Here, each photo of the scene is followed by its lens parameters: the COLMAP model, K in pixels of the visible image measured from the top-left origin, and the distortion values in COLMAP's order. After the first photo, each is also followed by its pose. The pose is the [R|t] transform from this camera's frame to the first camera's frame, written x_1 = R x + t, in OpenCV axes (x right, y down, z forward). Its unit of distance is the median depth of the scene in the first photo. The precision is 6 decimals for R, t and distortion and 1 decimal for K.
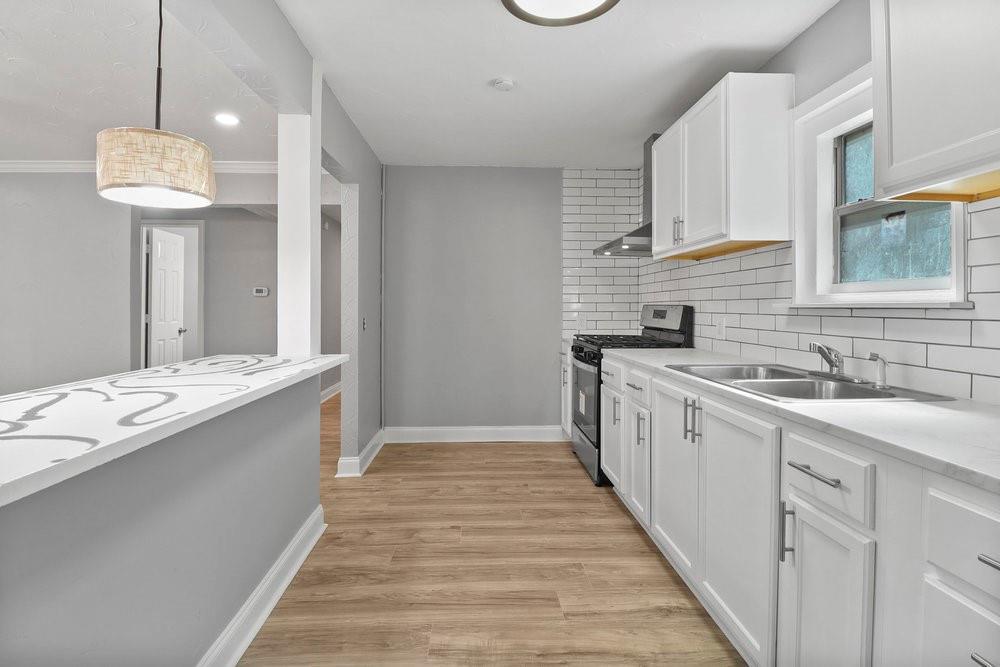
lens RADIAL K [[483.1, 0, 493.2], [0, 483.1, 315.2], [0, 0, 1]] dist [-0.011922, -0.000743]
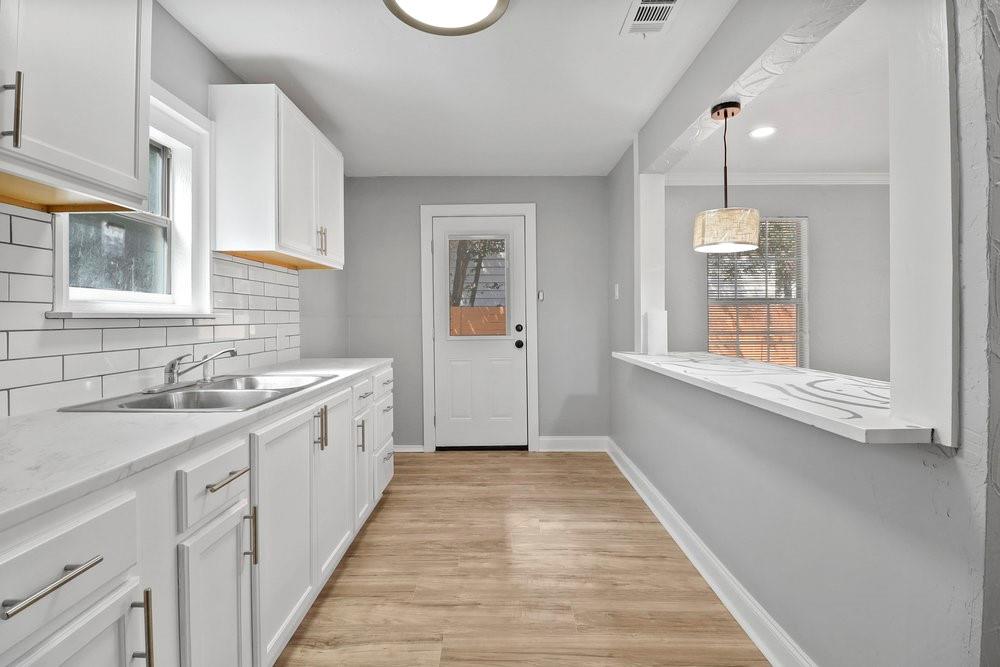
lens RADIAL K [[483.1, 0, 493.2], [0, 483.1, 315.2], [0, 0, 1]] dist [-0.011922, -0.000743]
pose [[-0.998694, 0.003337, 0.050976, -0.003923], [0.003776, 0.999957, 0.008504, -0.027760], [-0.050945, 0.008685, -0.998664, 1.983007]]
